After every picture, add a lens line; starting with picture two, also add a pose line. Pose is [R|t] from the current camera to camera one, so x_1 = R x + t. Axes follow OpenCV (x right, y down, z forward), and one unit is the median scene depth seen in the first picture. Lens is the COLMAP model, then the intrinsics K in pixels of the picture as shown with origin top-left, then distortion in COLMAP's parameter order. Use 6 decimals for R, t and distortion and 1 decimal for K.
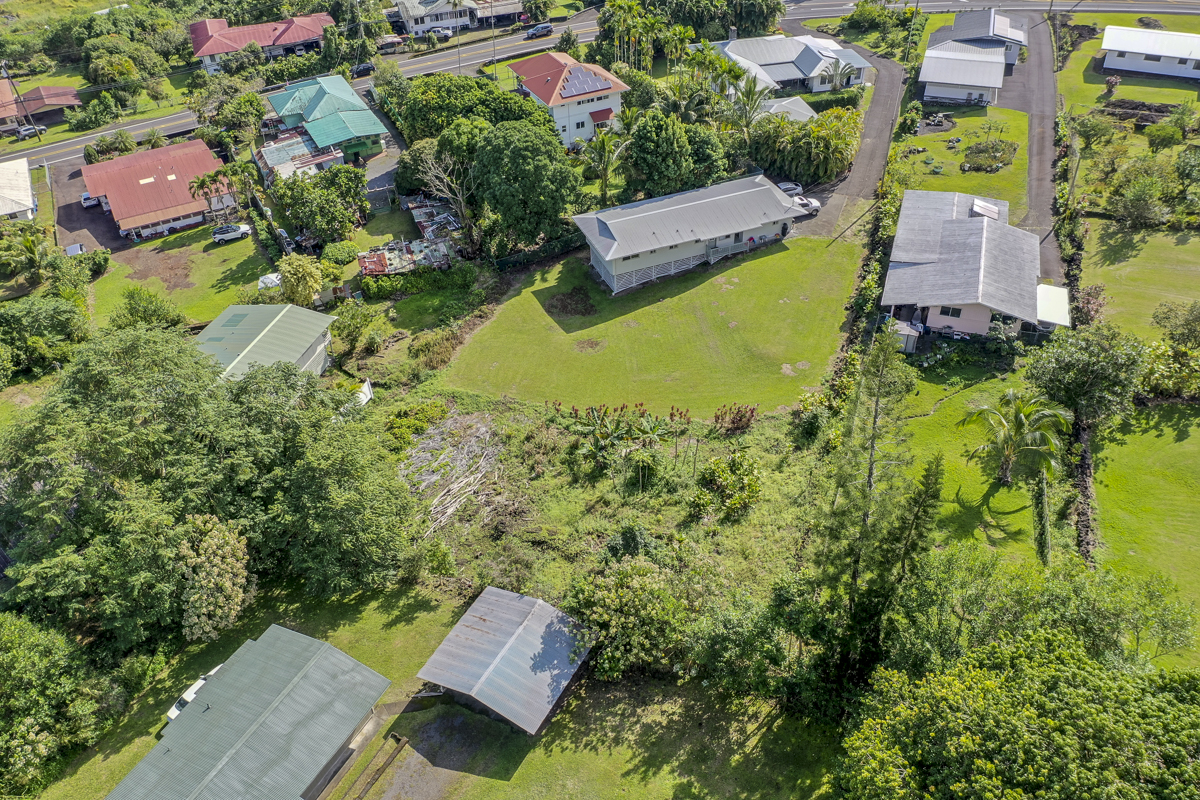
lens RADIAL K [[948.9, 0, 599.0], [0, 948.9, 397.0], [0, 0, 1]] dist [0.009233, 0.000613]
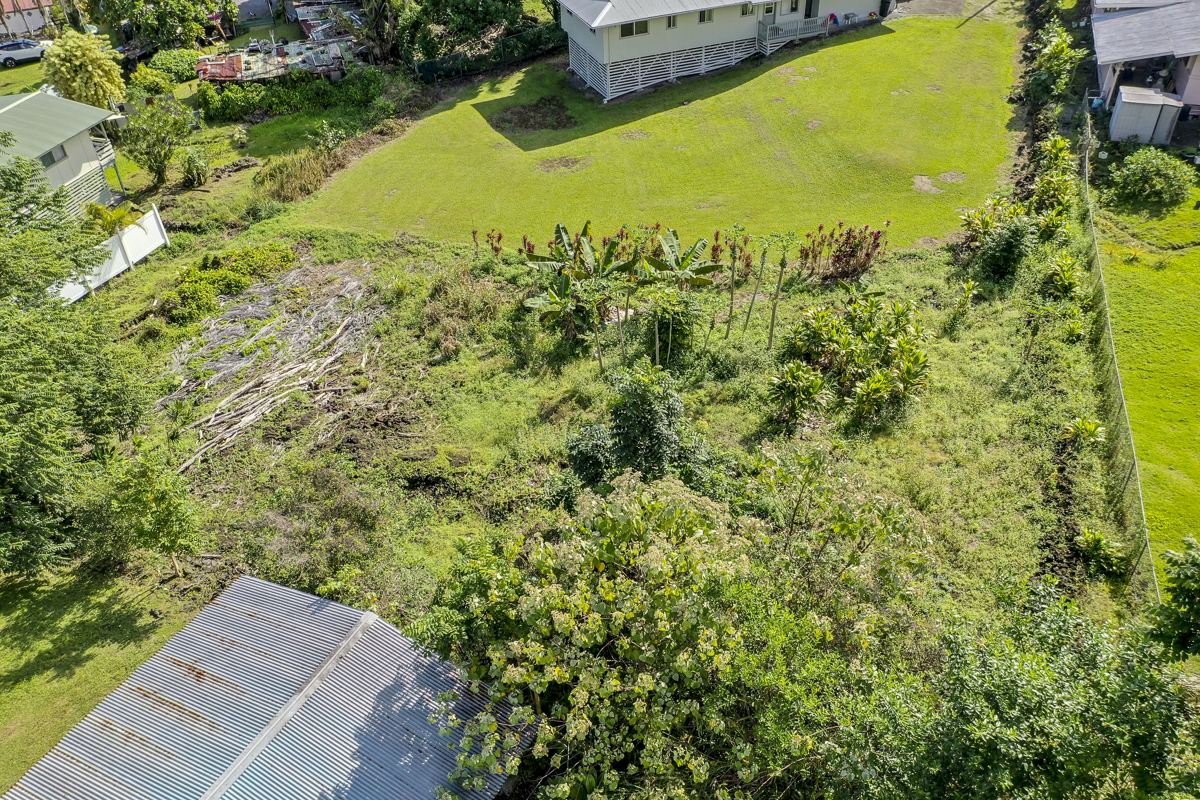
lens RADIAL K [[948.9, 0, 599.0], [0, 948.9, 397.0], [0, 0, 1]] dist [0.009233, 0.000613]
pose [[0.999998, -0.000936, -0.001645, 0.014394], [0.000923, 0.999970, -0.007710, 0.101459], [0.001653, 0.007709, 0.999969, 0.482010]]
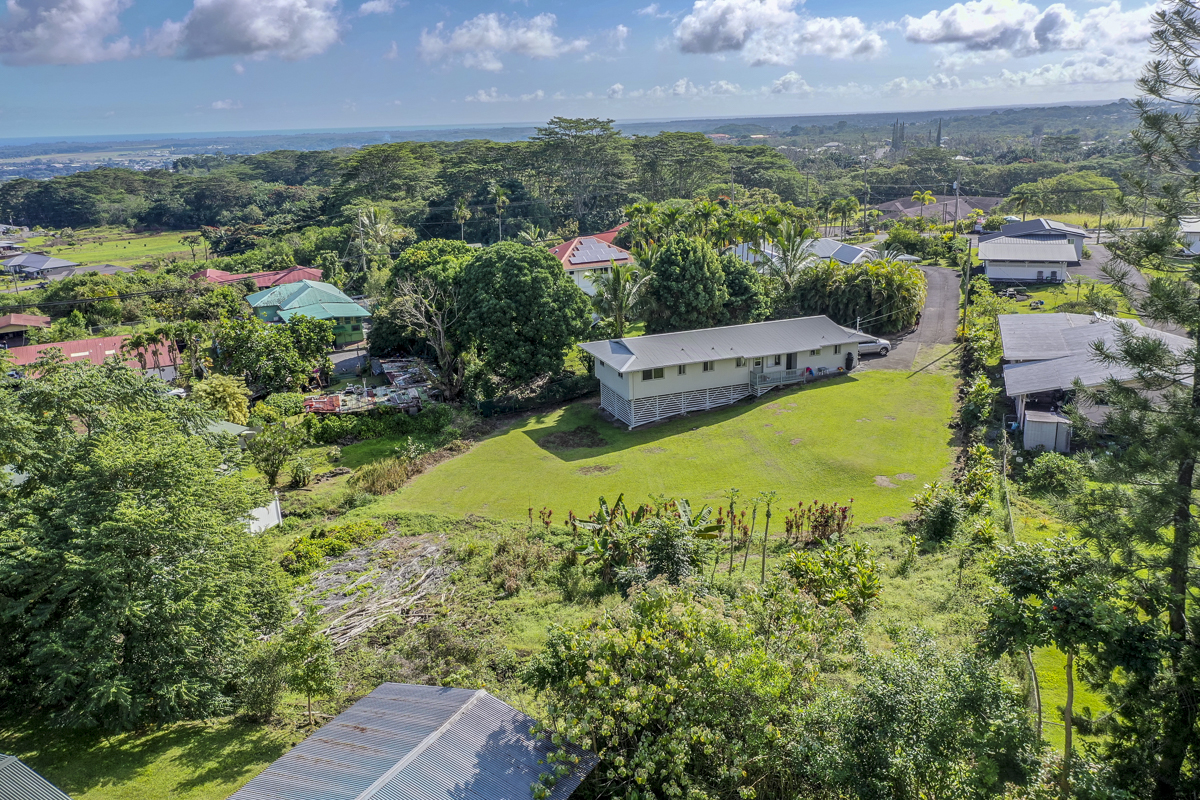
lens RADIAL K [[948.9, 0, 599.0], [0, 948.9, 397.0], [0, 0, 1]] dist [0.009233, 0.000613]
pose [[0.999813, 0.007414, -0.017857, 0.004520], [-0.013679, 0.923941, -0.382291, 0.189413], [0.013664, 0.382464, 0.923869, 0.356034]]
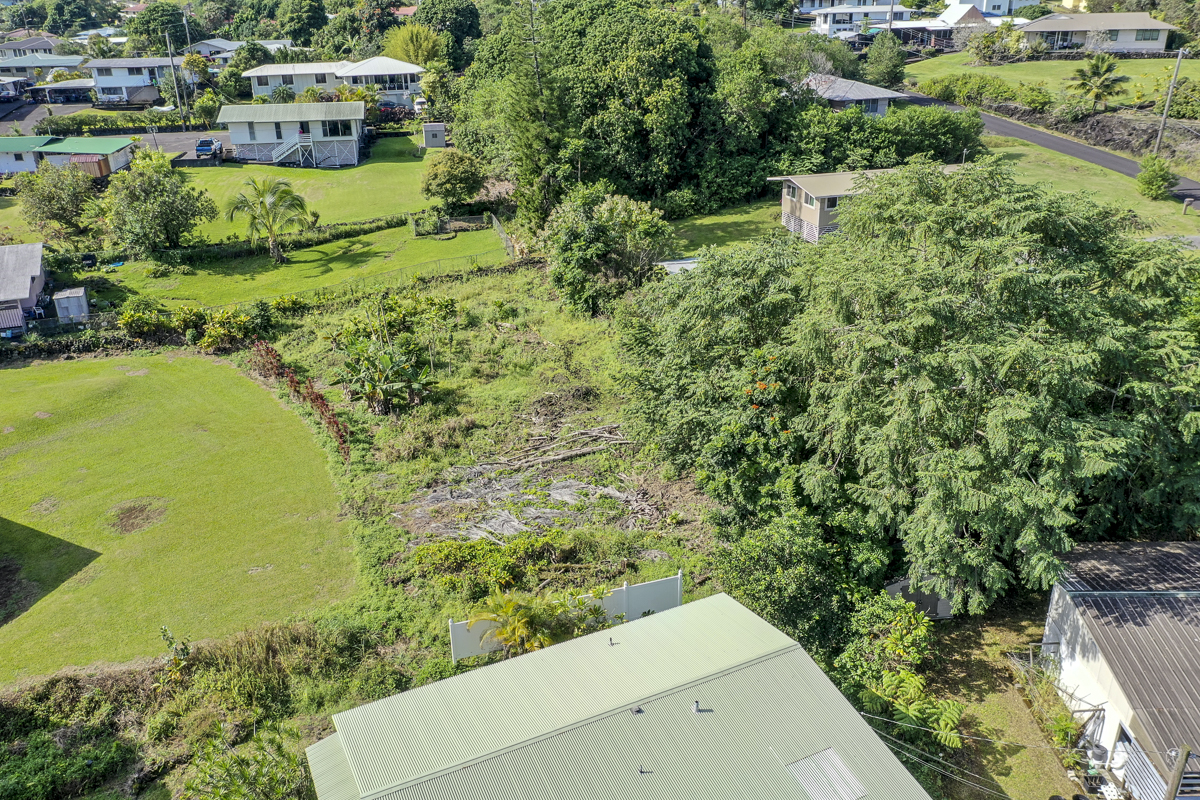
lens RADIAL K [[948.9, 0, 599.0], [0, 948.9, 397.0], [0, 0, 1]] dist [0.009233, 0.000613]
pose [[-0.674390, -0.244850, 0.696597, -0.608256], [0.497013, 0.547161, 0.673493, -0.362155], [-0.546055, 0.800414, -0.247306, 1.052952]]
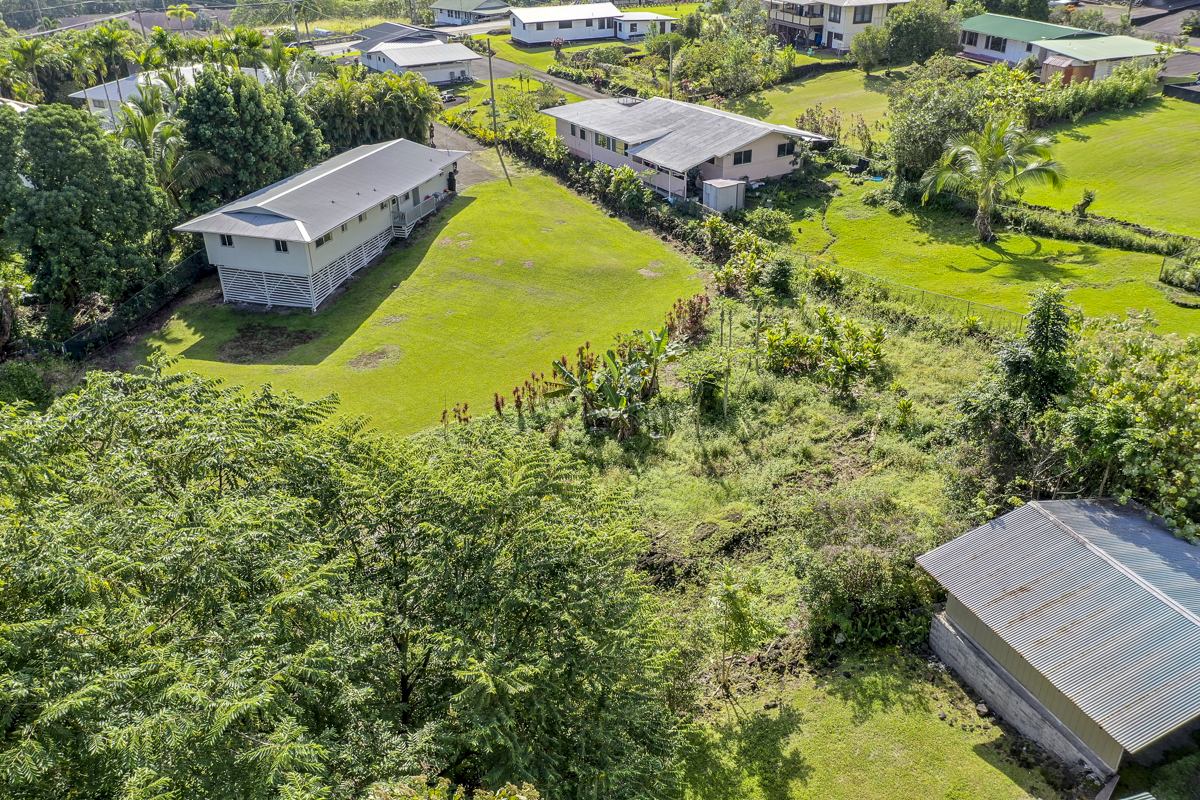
lens RADIAL K [[948.9, 0, 599.0], [0, 948.9, 397.0], [0, 0, 1]] dist [0.009233, 0.000613]
pose [[0.639665, -0.342339, 0.688210, -0.377427], [0.483358, 0.875313, -0.013853, 0.048429], [-0.597657, 0.341513, 0.725379, 0.553977]]
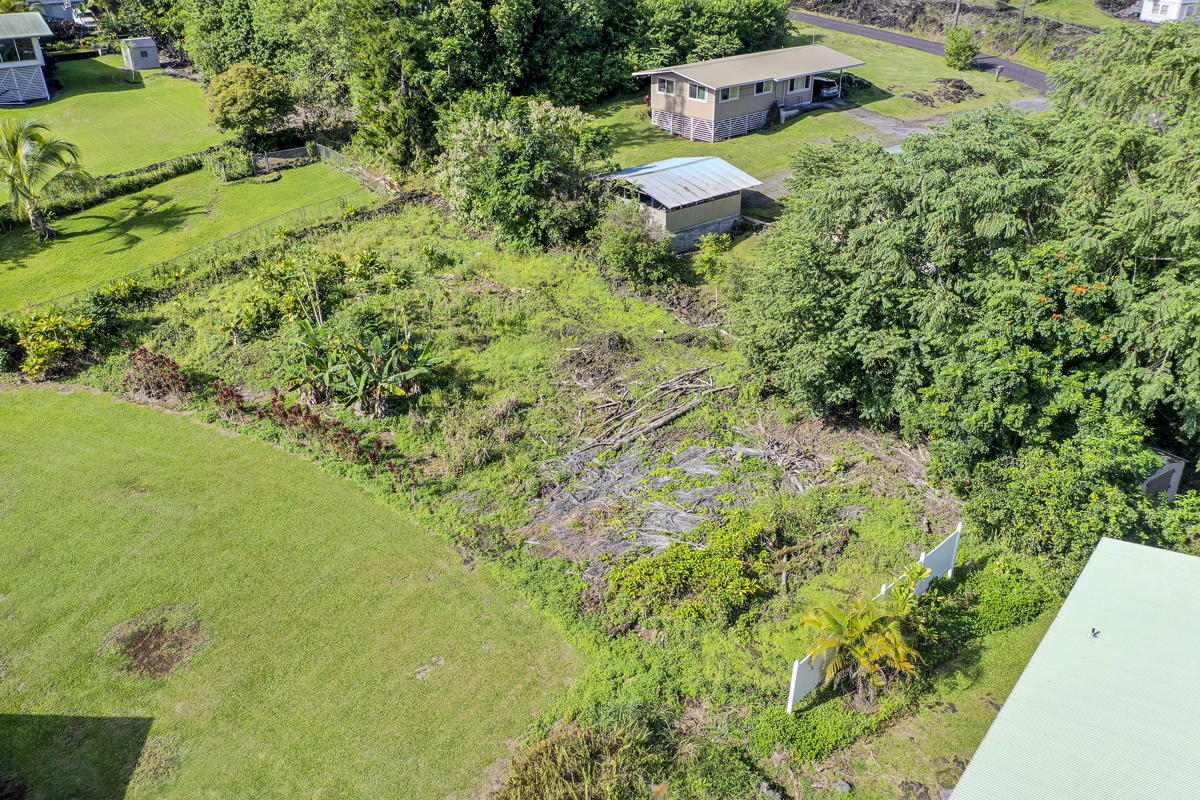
lens RADIAL K [[948.9, 0, 599.0], [0, 948.9, 397.0], [0, 0, 1]] dist [0.009233, 0.000613]
pose [[-0.921572, -0.138748, 0.362566, -0.304330], [0.279465, 0.411133, 0.867680, -0.391054], [-0.269452, 0.900954, -0.340114, 1.116927]]
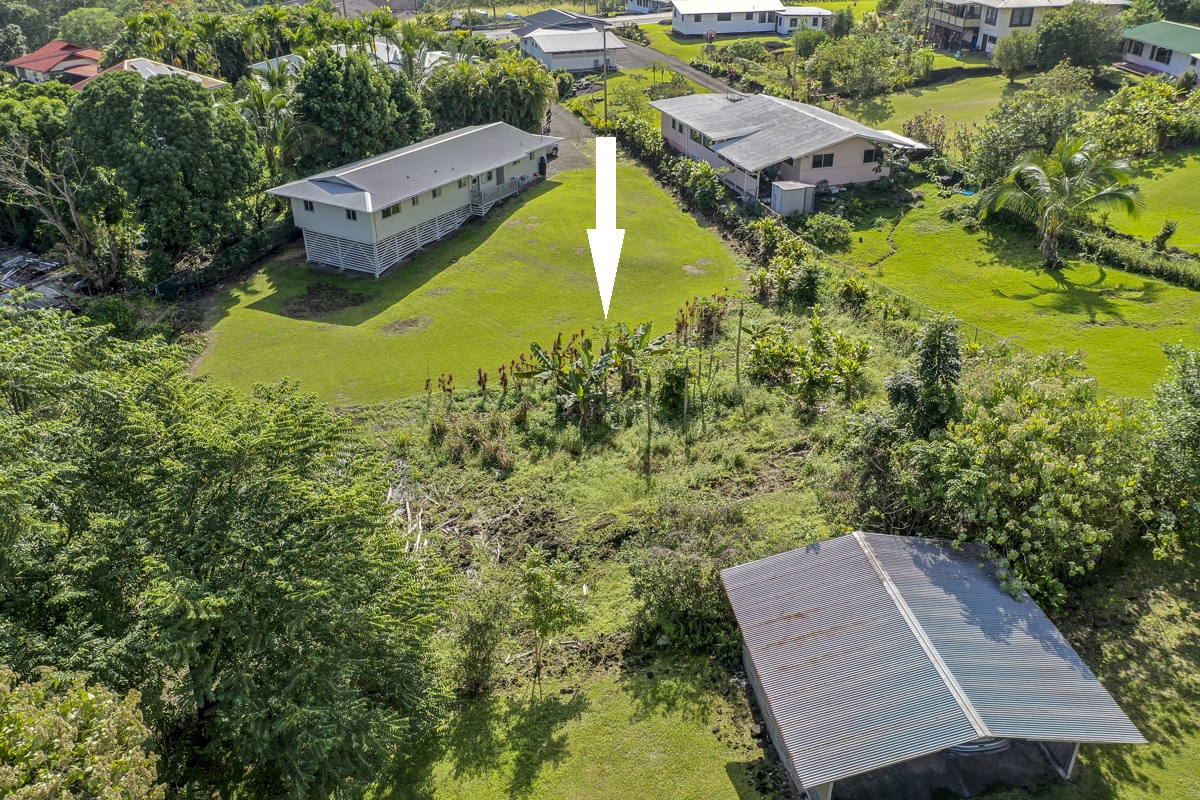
lens RADIAL K [[945.2, 0, 600.0], [0, 945.2, 400.0], [0, 0, 1]] dist [0.008134, 0.003342]
pose [[0.800879, -0.267218, 0.535899, -0.288768], [0.367972, 0.925628, -0.088370, 0.107266], [-0.472429, 0.267969, 0.839645, 0.472713]]
